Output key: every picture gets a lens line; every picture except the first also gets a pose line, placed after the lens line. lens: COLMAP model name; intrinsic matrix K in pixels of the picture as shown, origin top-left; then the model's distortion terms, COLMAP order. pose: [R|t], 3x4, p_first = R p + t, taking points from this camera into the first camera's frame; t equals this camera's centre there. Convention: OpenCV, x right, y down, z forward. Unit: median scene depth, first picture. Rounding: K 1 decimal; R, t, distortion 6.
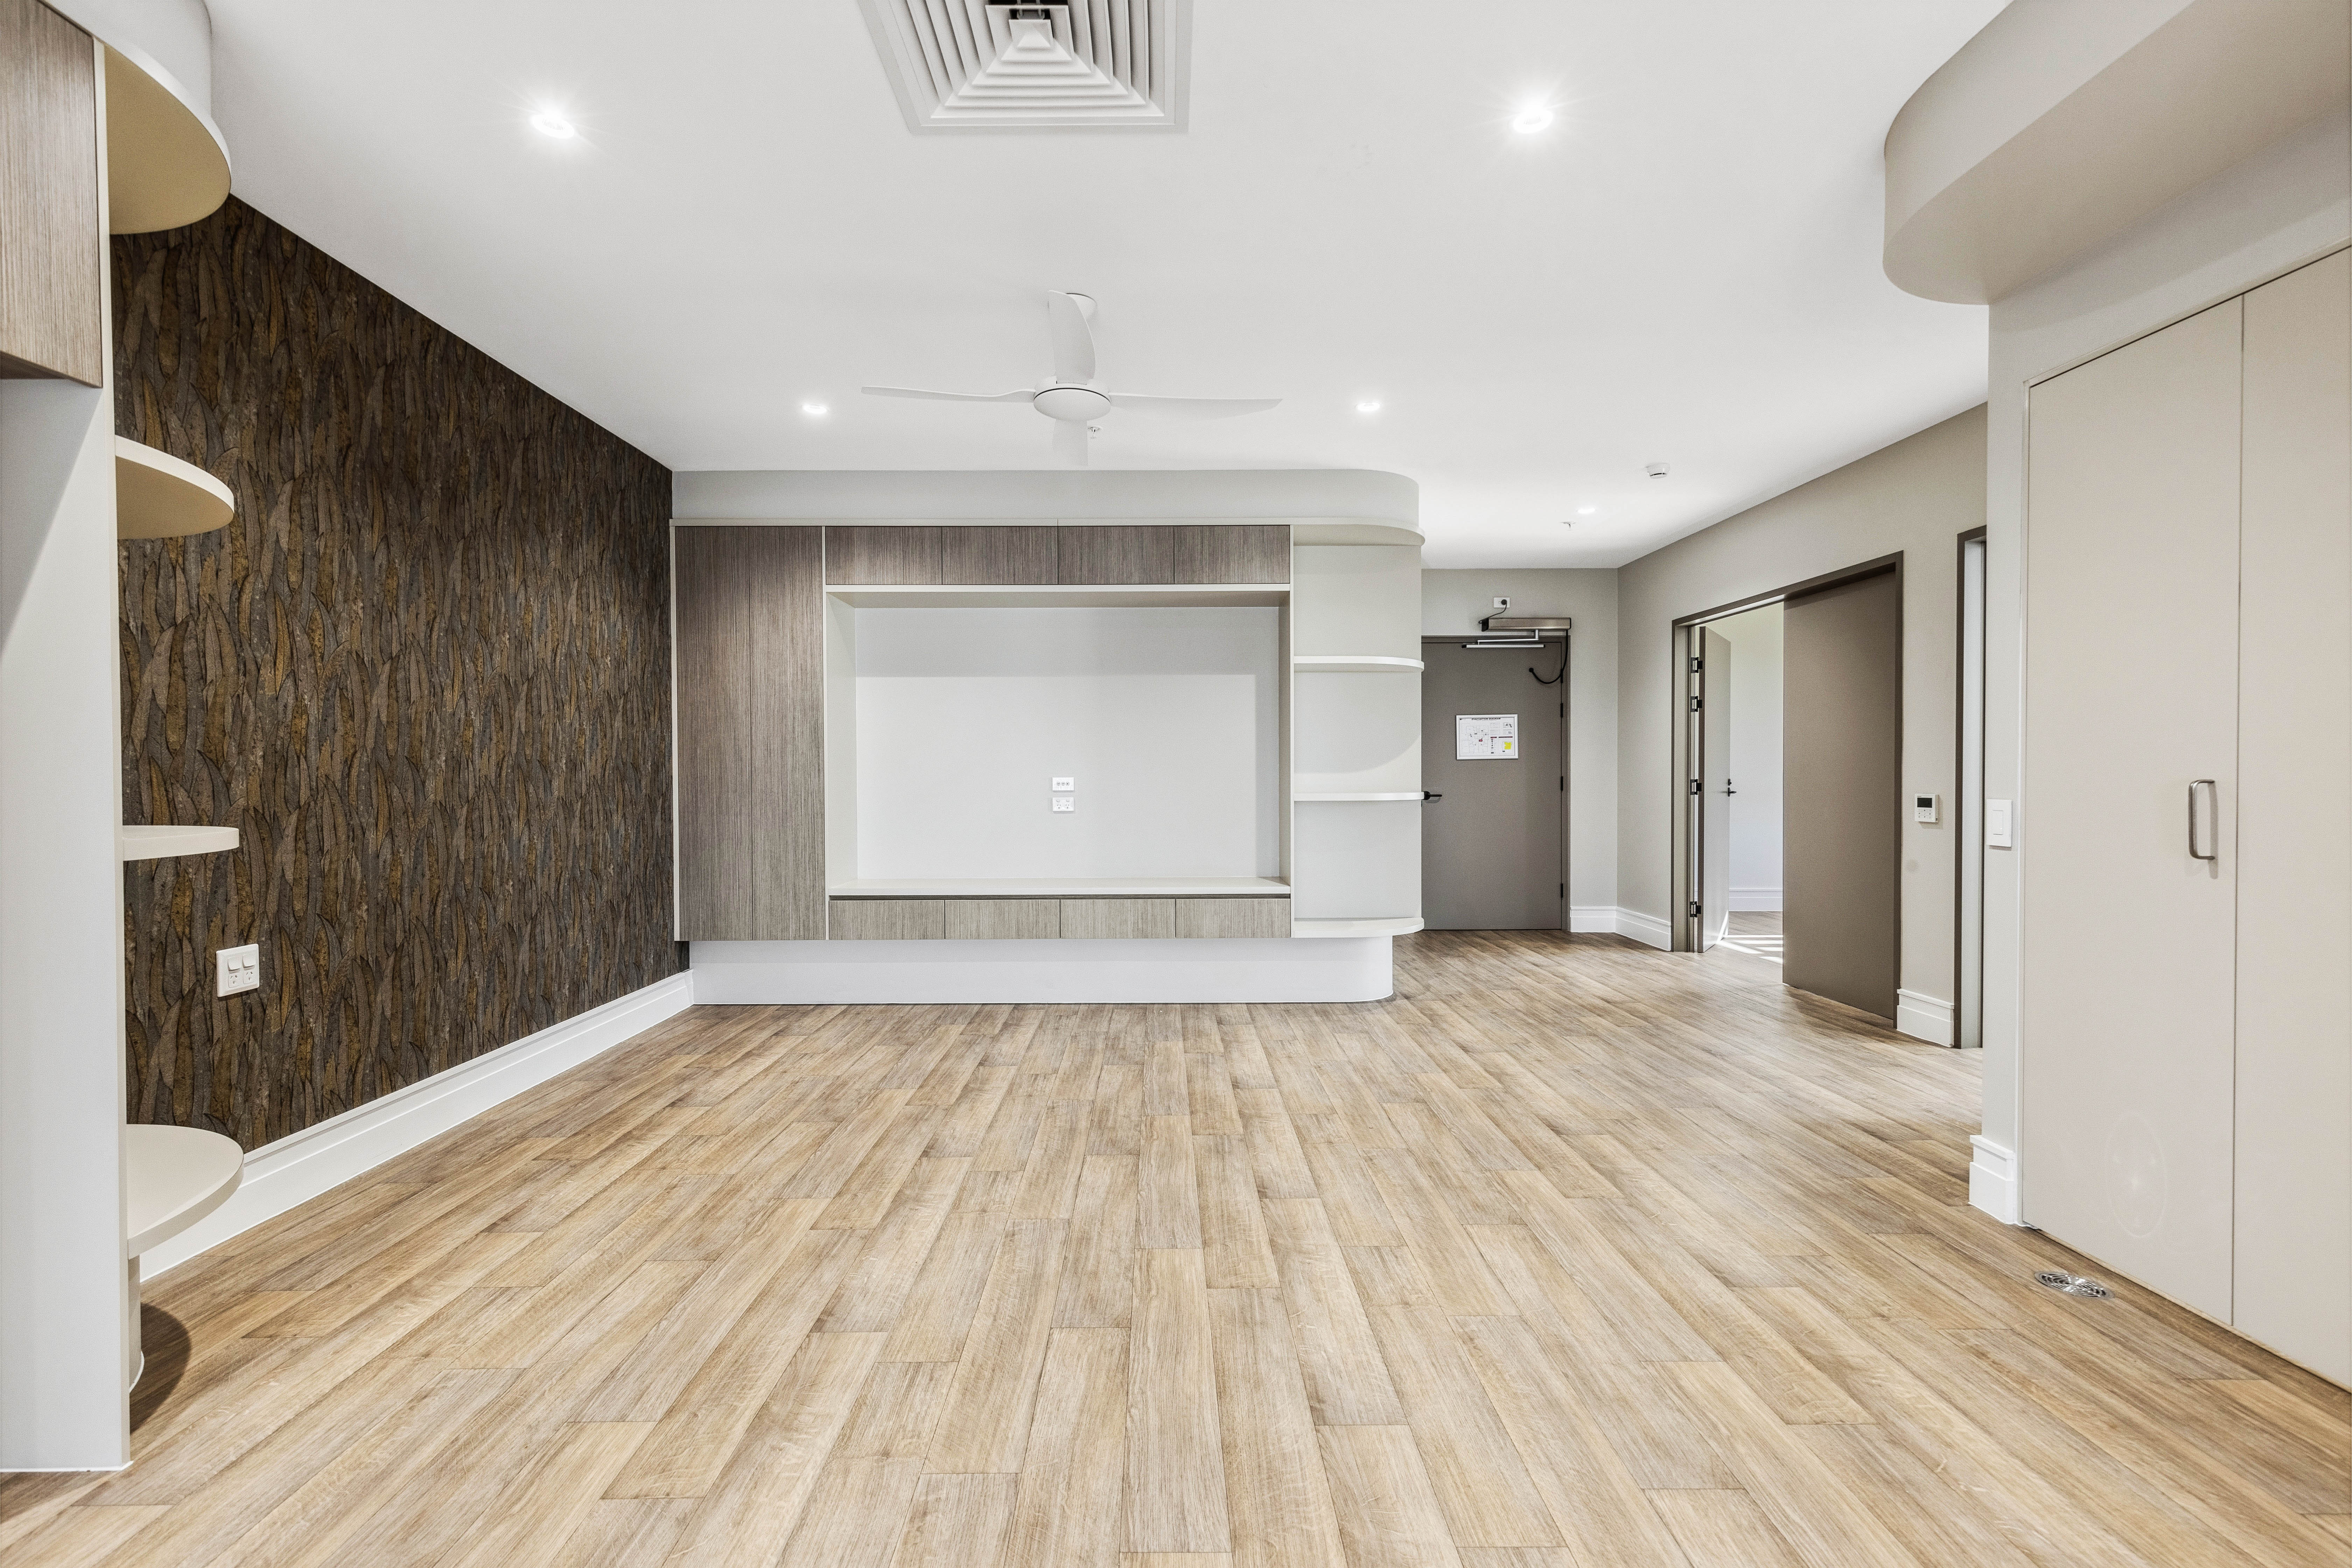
lens RADIAL K [[1032.0, 0, 1175.9], [0, 1032.0, 792.1], [0, 0, 1]] dist [0.005212, -0.000751]
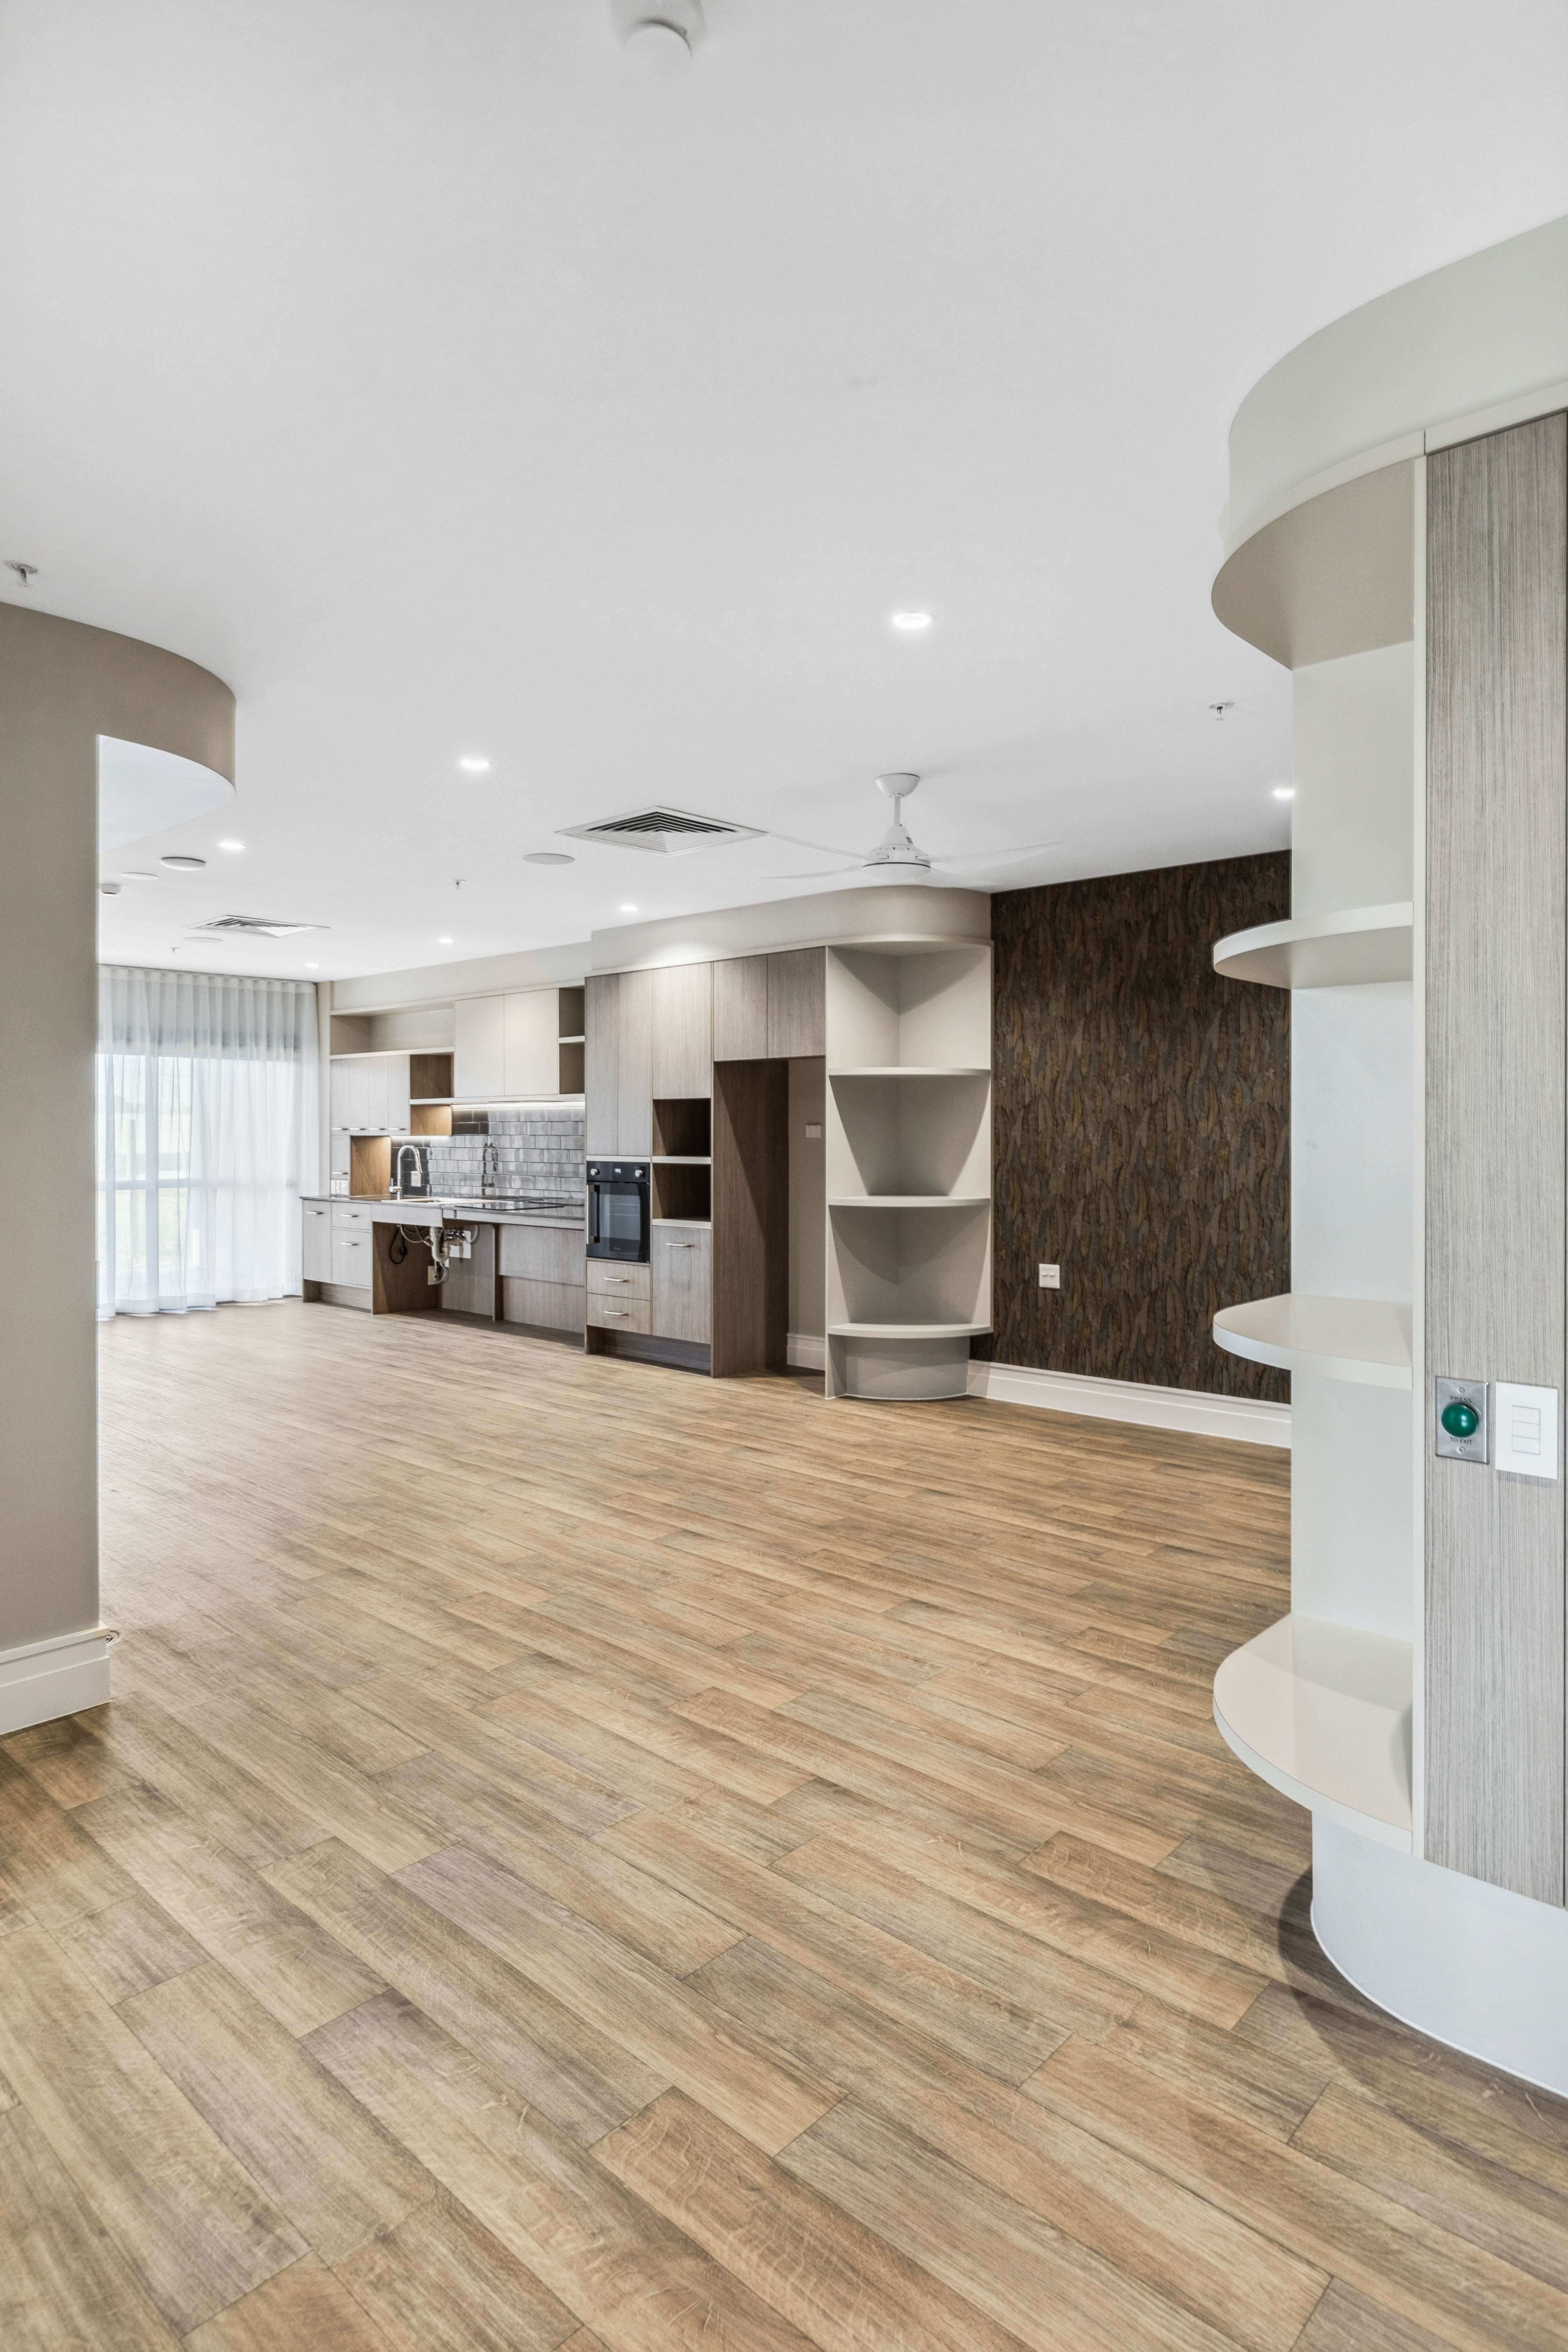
lens RADIAL K [[1294.6, 0, 771.2], [0, 1294.6, 1137.9], [0, 0, 1]] dist [-0.008235, -0.000149]
pose [[-0.690546, 0.008389, -0.723240, 0.894032], [-0.008401, 0.999772, 0.019618, -0.098084], [0.723240, 0.019623, -0.690318, 1.663912]]
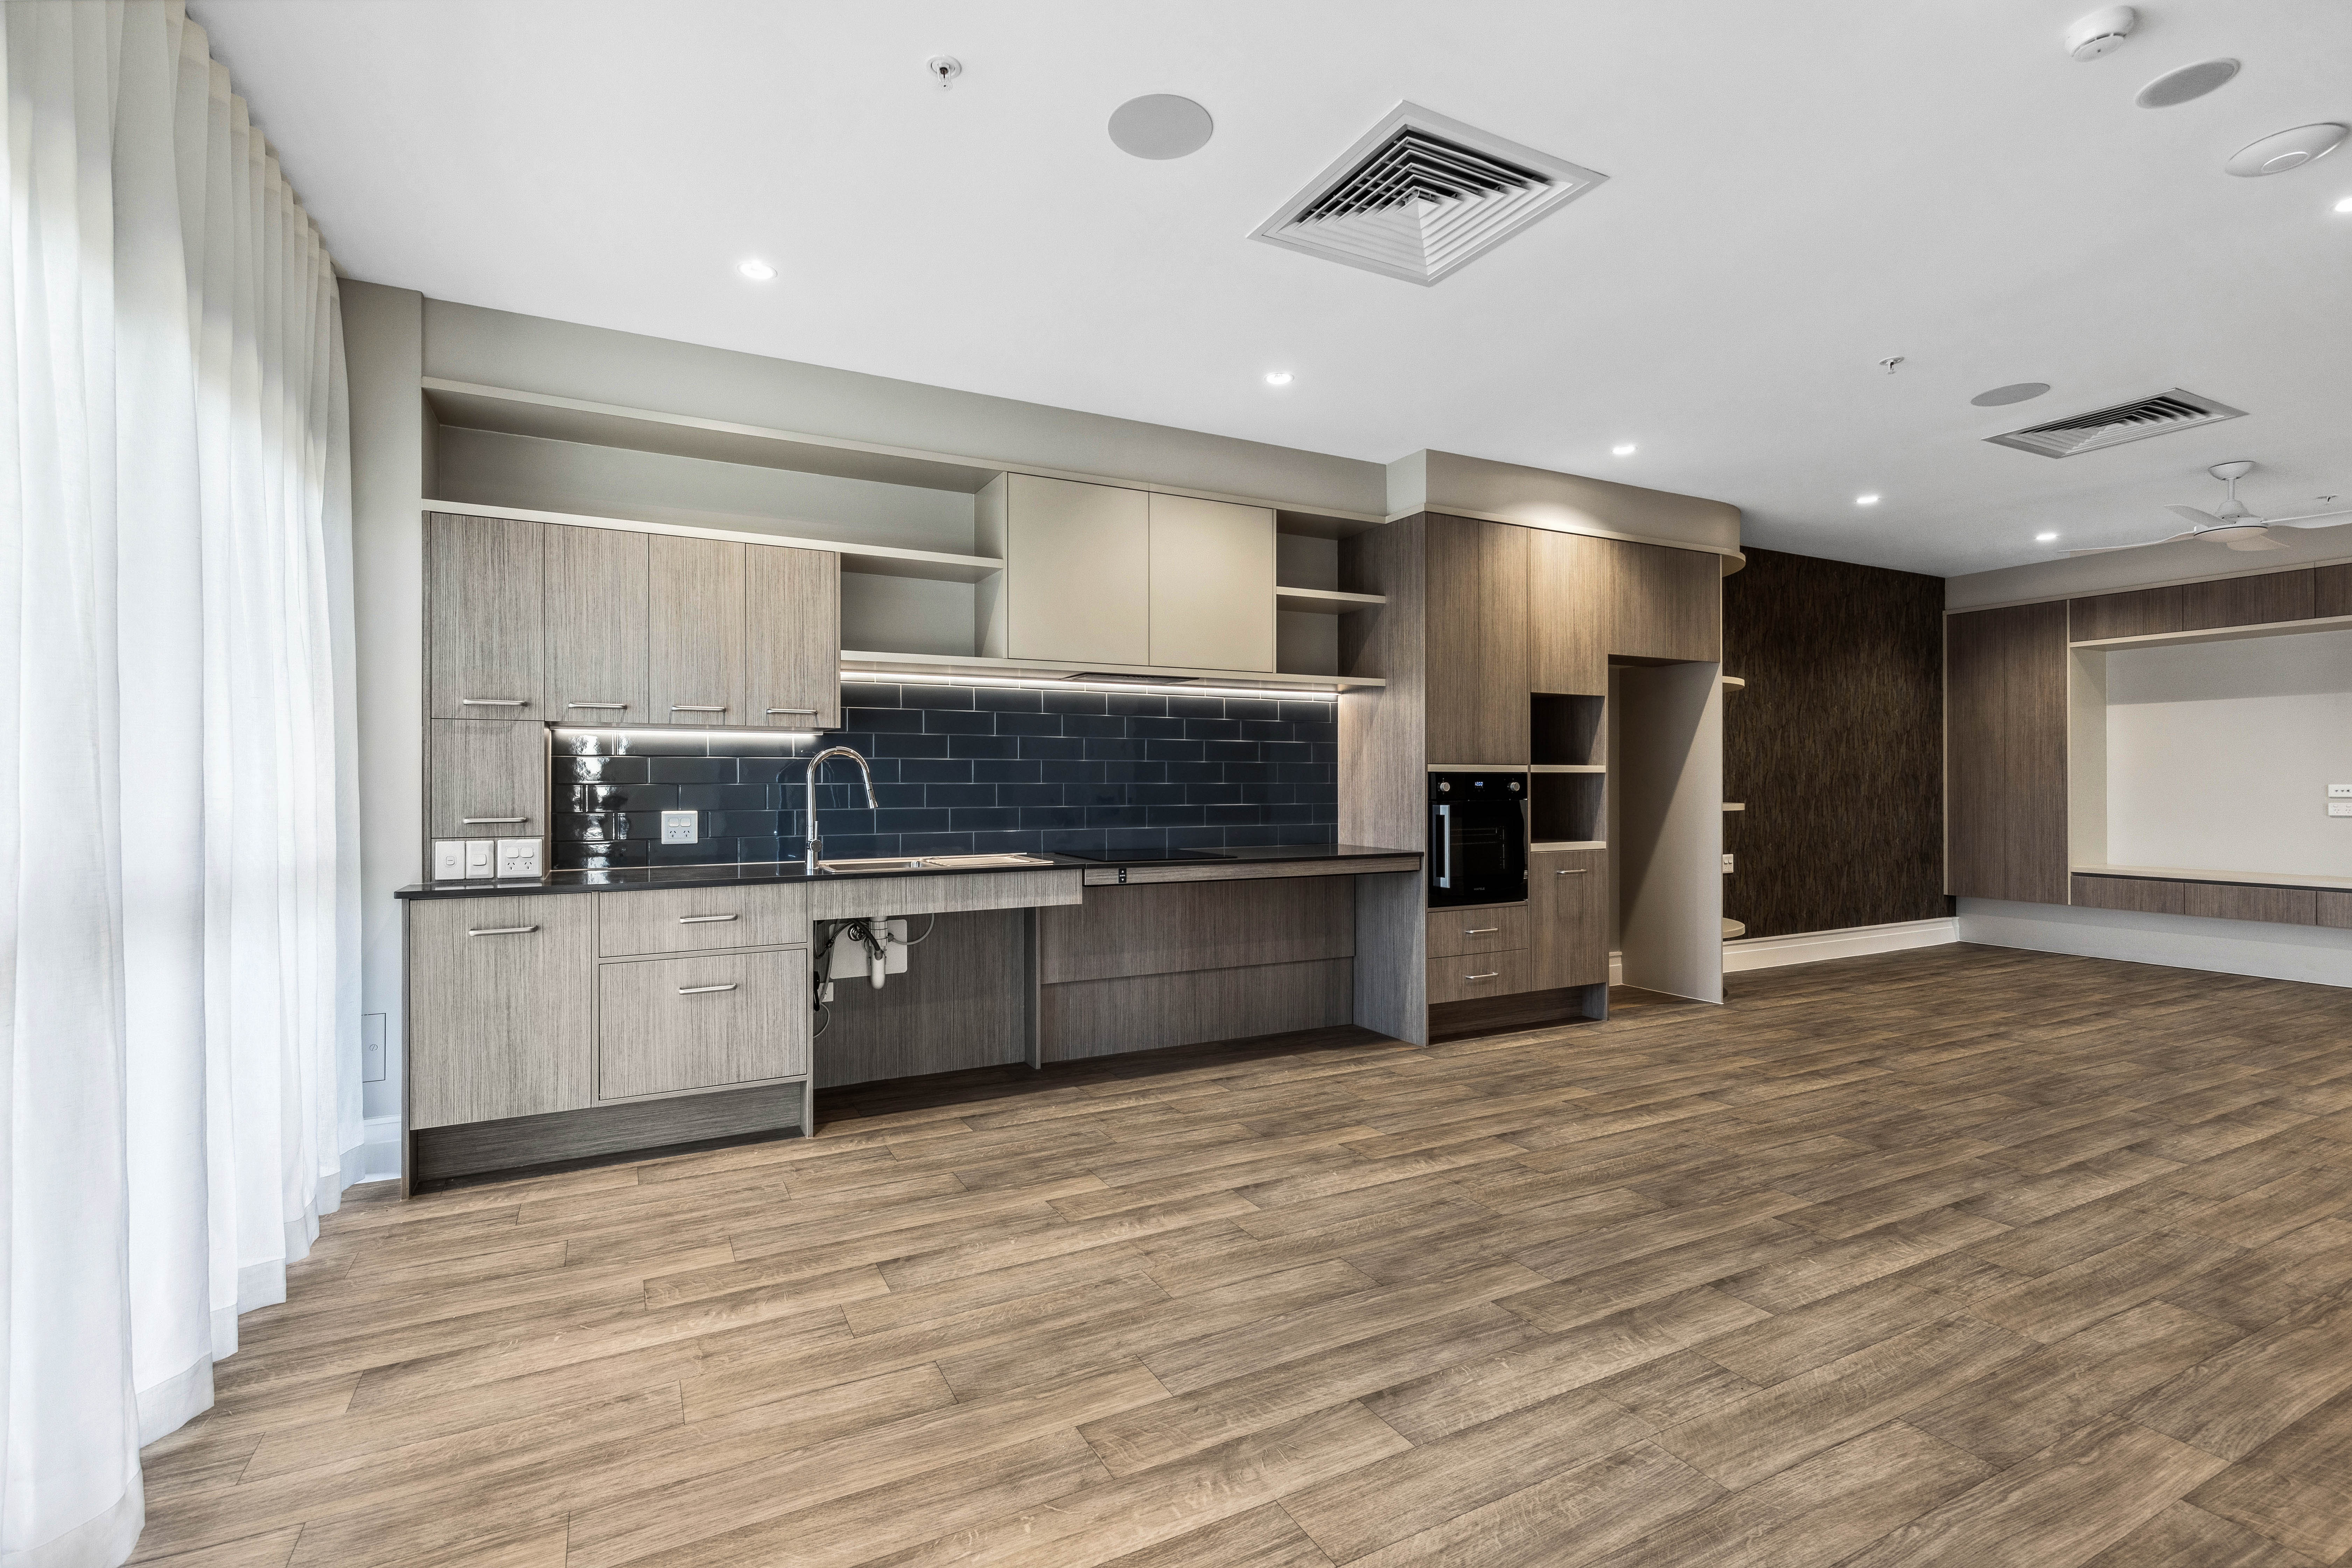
lens RADIAL K [[1032.0, 0, 1168.6], [0, 1032.0, 779.1], [0, 0, 1]] dist [0.005212, -0.000751]
pose [[0.430003, 0.000286, -0.902828, 0.506847], [-0.014705, 0.999870, -0.006687, 0.006777], [0.902708, 0.016151, 0.429951, -0.867950]]
